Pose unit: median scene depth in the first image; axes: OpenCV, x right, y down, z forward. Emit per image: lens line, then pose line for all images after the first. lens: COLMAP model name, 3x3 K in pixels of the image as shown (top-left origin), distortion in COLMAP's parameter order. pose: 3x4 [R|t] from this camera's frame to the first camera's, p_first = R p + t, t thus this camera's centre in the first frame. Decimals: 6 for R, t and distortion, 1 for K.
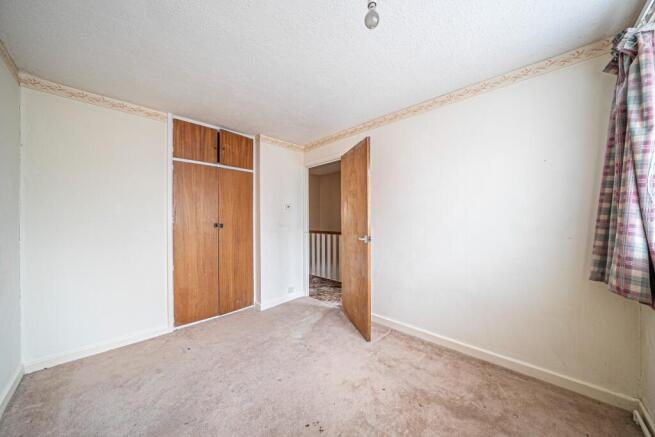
lens RADIAL K [[227.5, 0, 325.9], [0, 227.5, 217.8], [0, 0, 1]] dist [-0.028224, 0.000054]
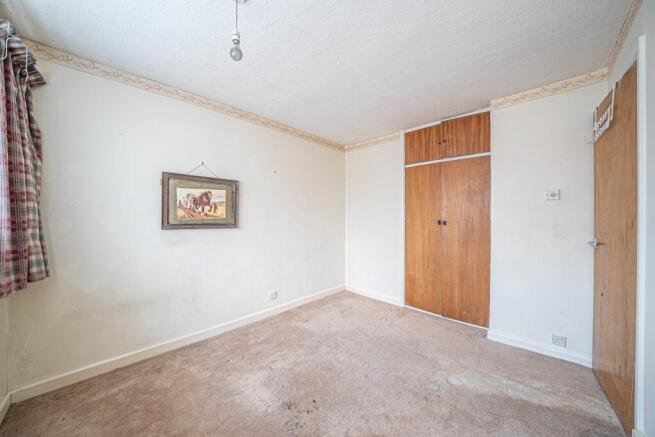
lens RADIAL K [[227.5, 0, 325.9], [0, 227.5, 217.8], [0, 0, 1]] dist [-0.028224, 0.000054]
pose [[-0.018068, 0.007508, -0.999809, 0.519290], [0.003581, 0.999966, 0.007445, 0.004643], [0.999830, -0.003446, -0.018095, 0.546774]]
